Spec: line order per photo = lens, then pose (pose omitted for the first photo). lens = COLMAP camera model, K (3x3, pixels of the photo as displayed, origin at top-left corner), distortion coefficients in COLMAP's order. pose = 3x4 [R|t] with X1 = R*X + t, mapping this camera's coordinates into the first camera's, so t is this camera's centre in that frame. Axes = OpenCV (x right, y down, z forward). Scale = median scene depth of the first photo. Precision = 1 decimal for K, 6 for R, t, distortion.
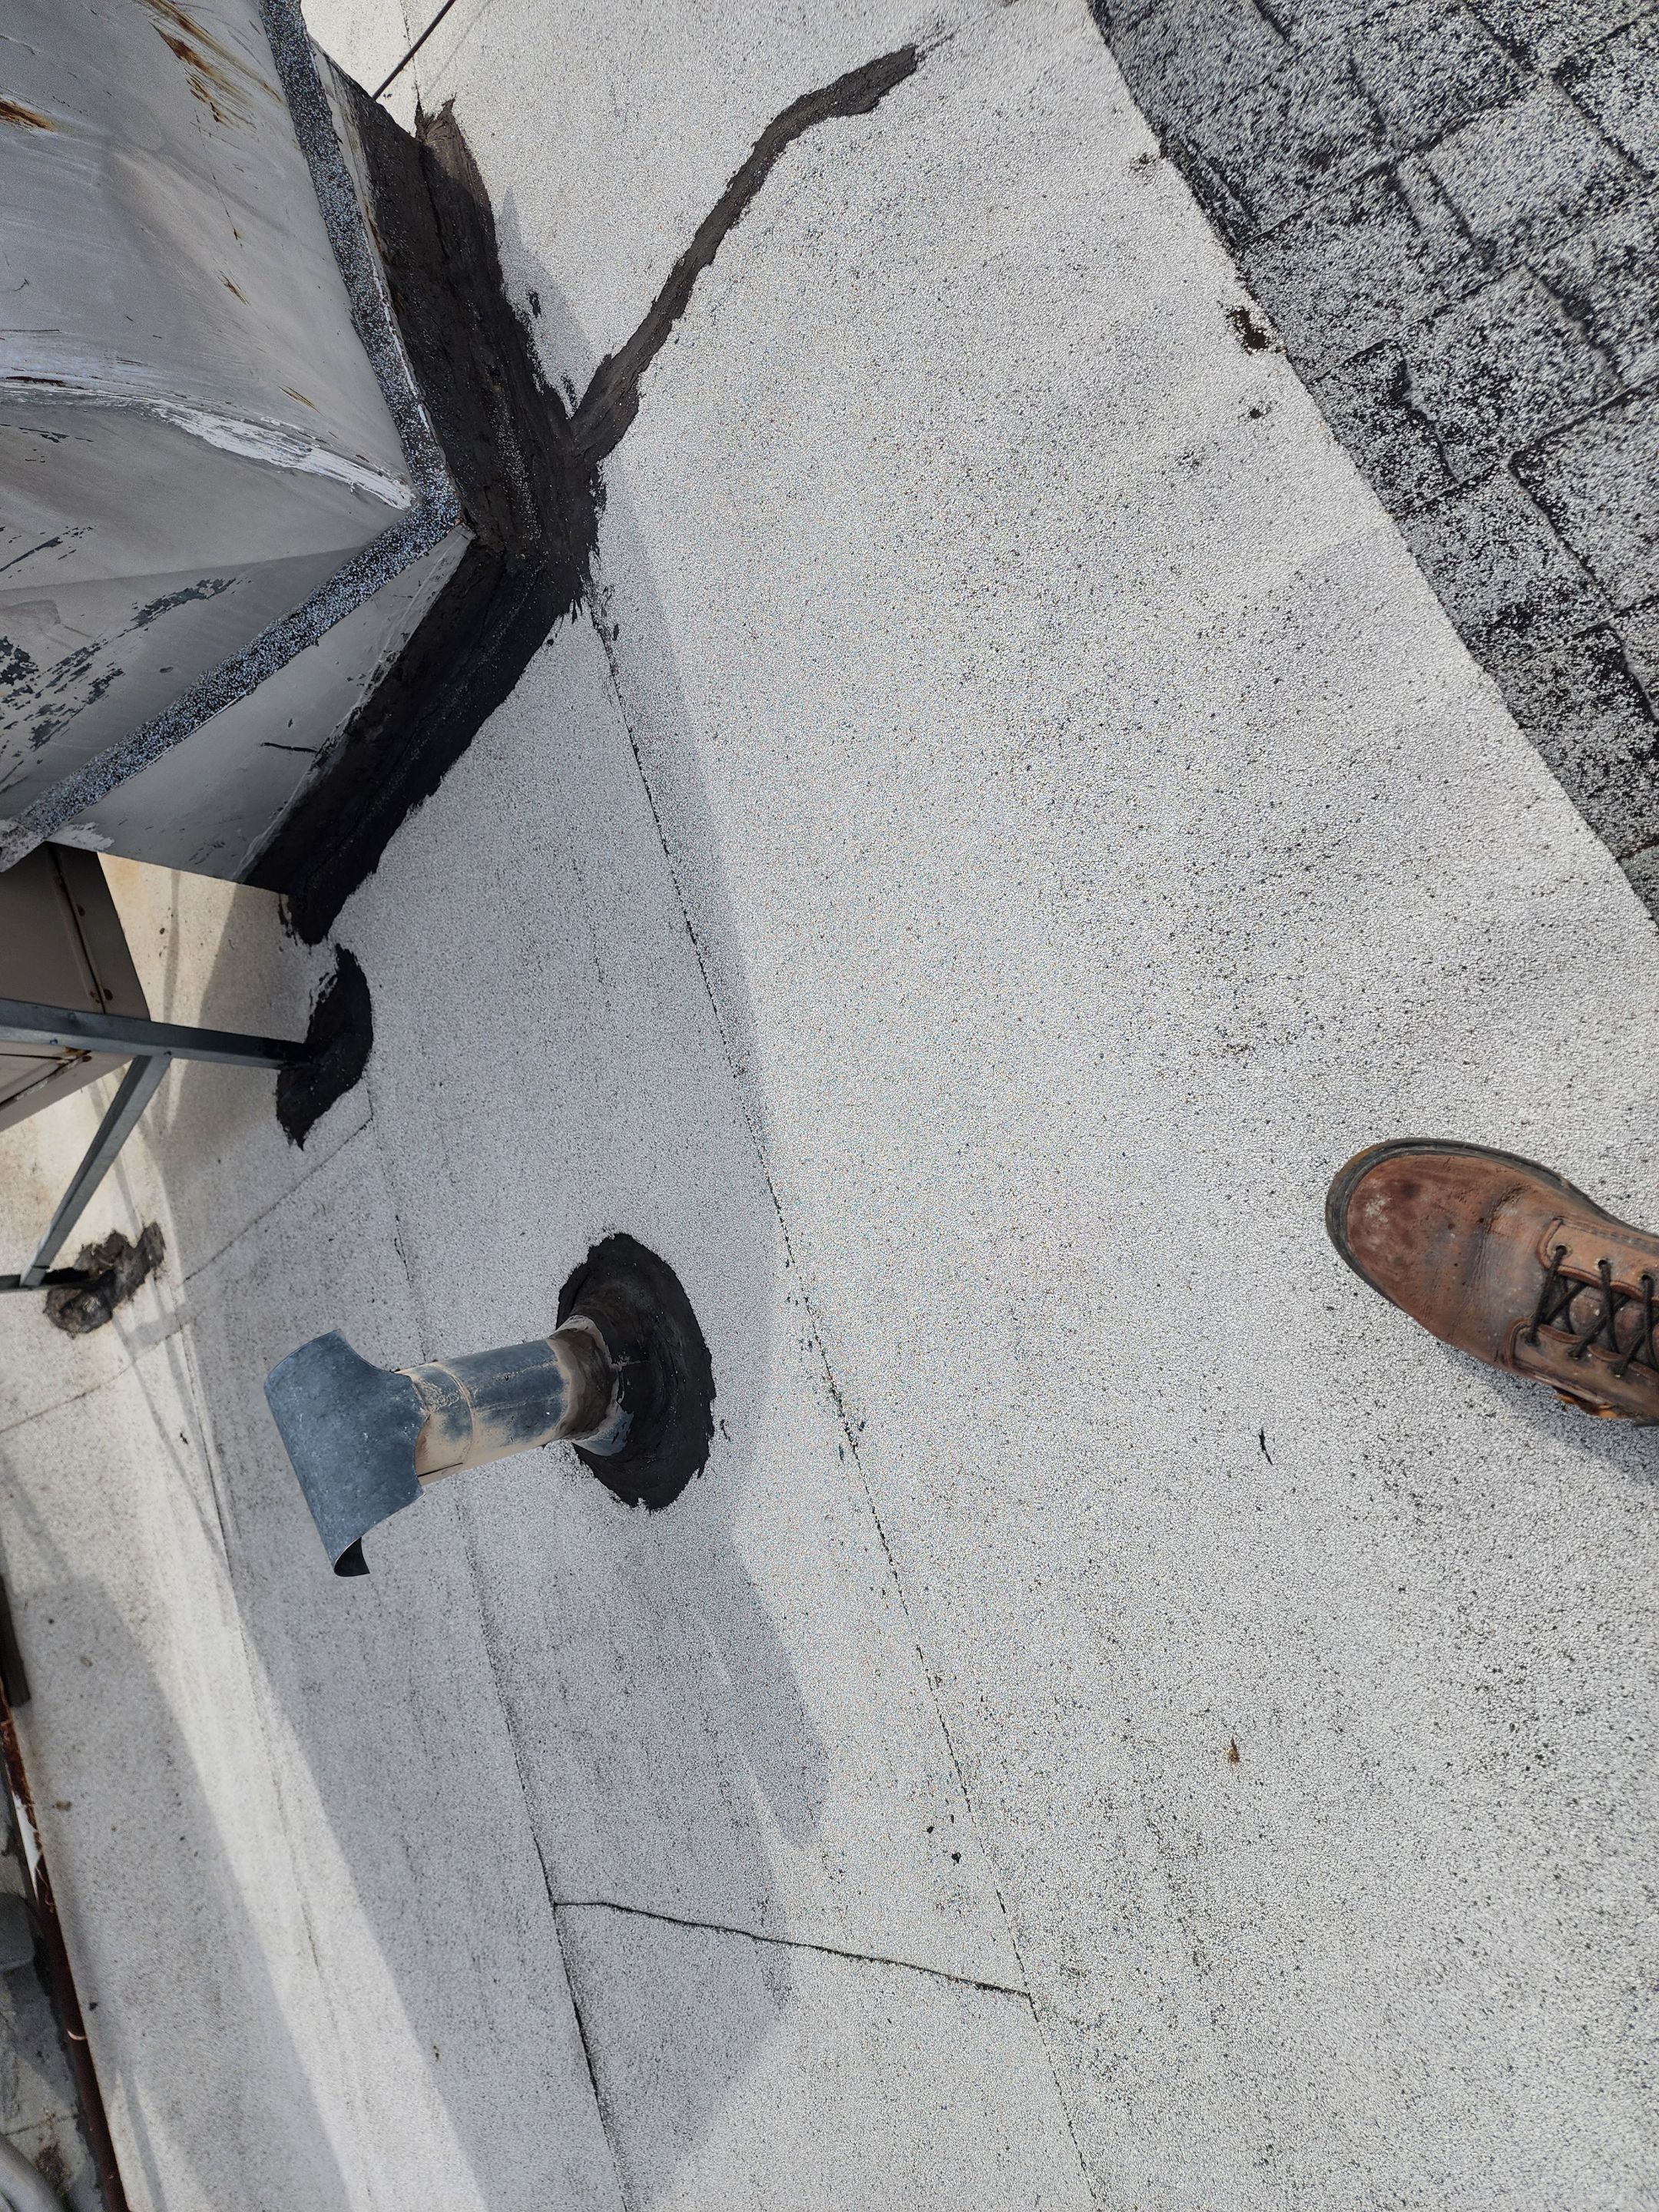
lens RADIAL K [[1444.0, 0, 842.8], [0, 1444.0, 1107.4], [0, 0, 1]] dist [0.064352, -0.068746]
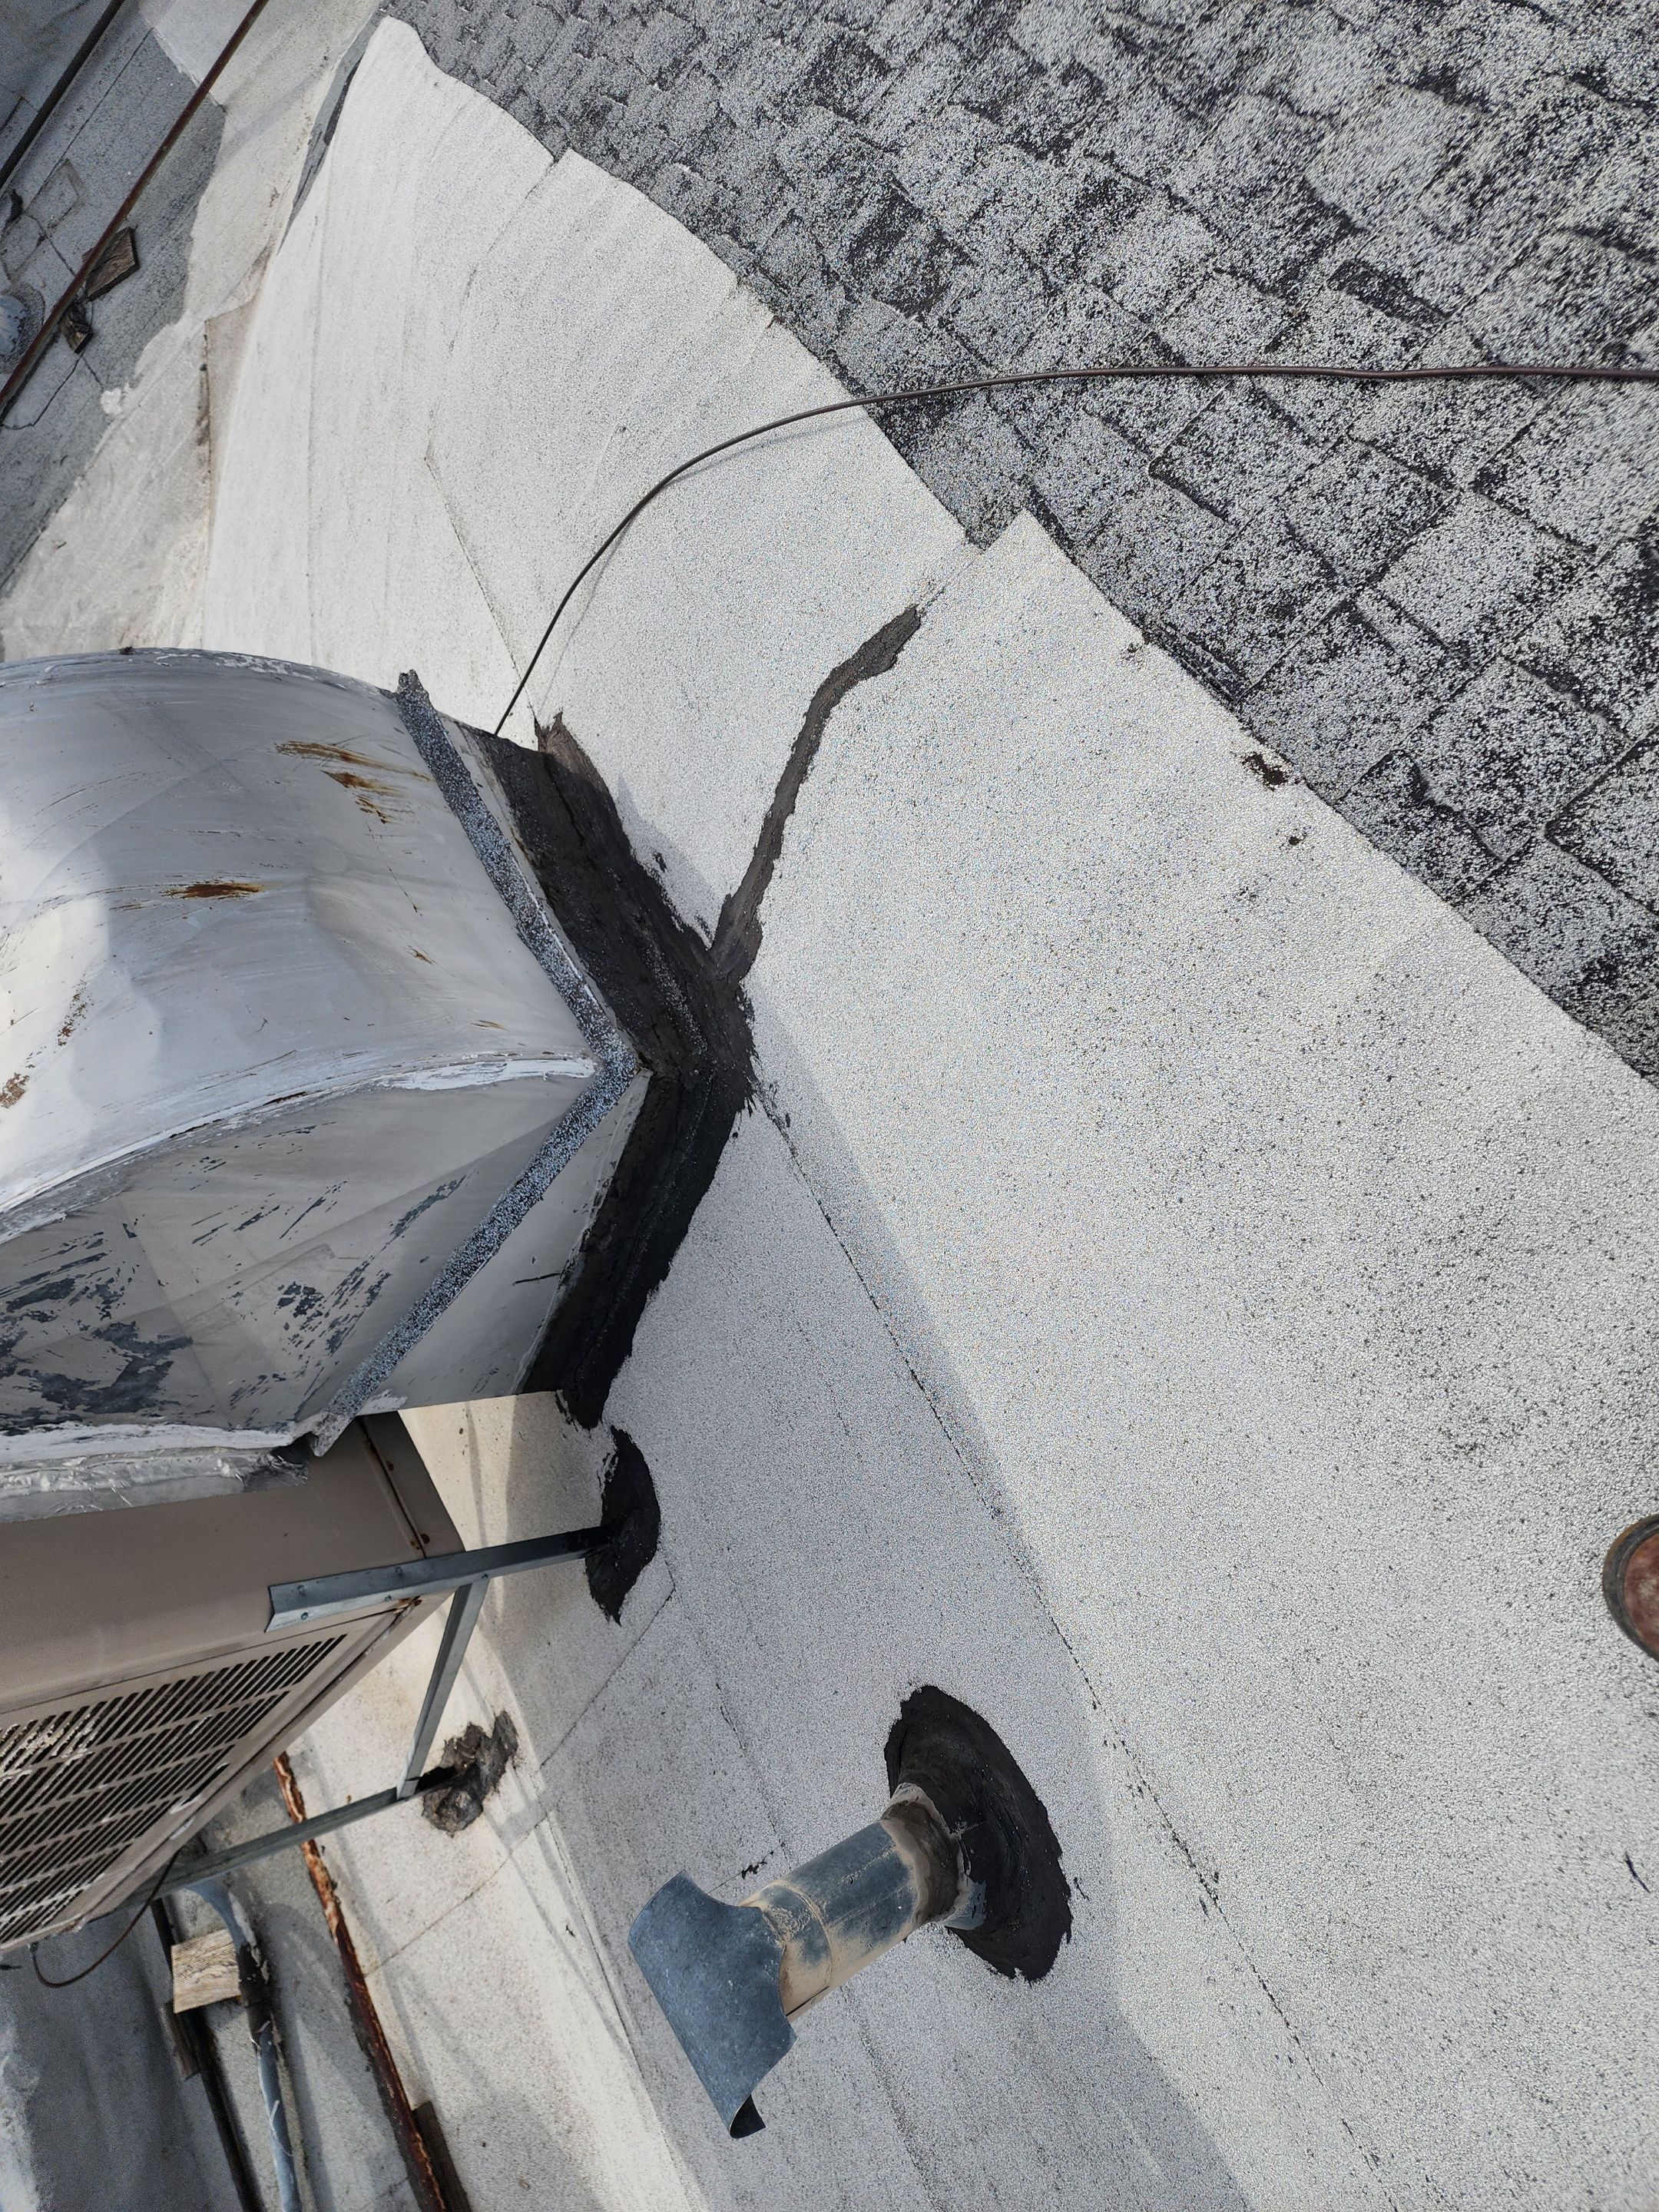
lens RADIAL K [[1444.0, 0, 842.8], [0, 1444.0, 1107.4], [0, 0, 1]] dist [0.064352, -0.068746]
pose [[0.952077, -0.268965, -0.145624, 0.048673], [0.235345, 0.948316, -0.212862, -0.098122], [0.195350, 0.168389, 0.966170, -0.056239]]
